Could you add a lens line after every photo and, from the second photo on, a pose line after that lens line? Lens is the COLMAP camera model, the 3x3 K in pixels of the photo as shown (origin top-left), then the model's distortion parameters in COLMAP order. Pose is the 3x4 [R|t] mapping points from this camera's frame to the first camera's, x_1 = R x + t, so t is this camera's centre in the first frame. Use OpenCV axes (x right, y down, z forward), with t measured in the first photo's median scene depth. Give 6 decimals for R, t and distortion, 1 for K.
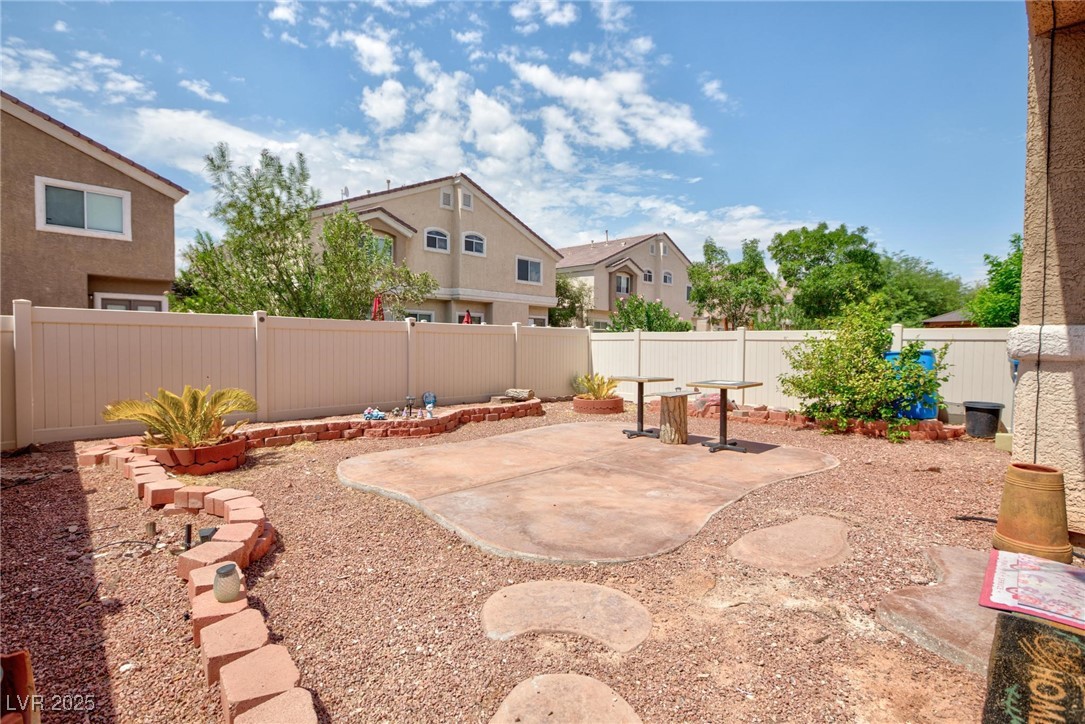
lens RADIAL K [[506.4, 0, 540.2], [0, 506.4, 357.0], [0, 0, 1]] dist [-0.000218, 0.000681]
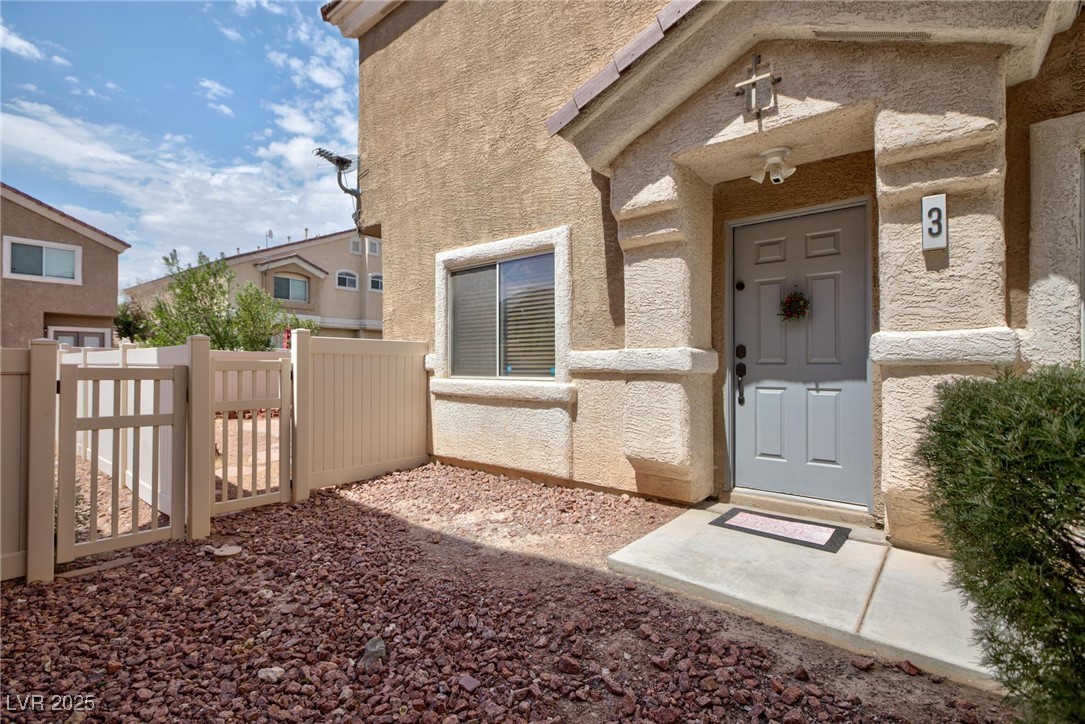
lens RADIAL K [[506.4, 0, 540.2], [0, 506.4, 357.0], [0, 0, 1]] dist [-0.000218, 0.000681]
pose [[0.993978, -0.003262, 0.109532, 0.182149], [0.007875, 0.999099, -0.041714, 0.009282], [-0.109298, 0.042326, 0.993108, -0.359930]]
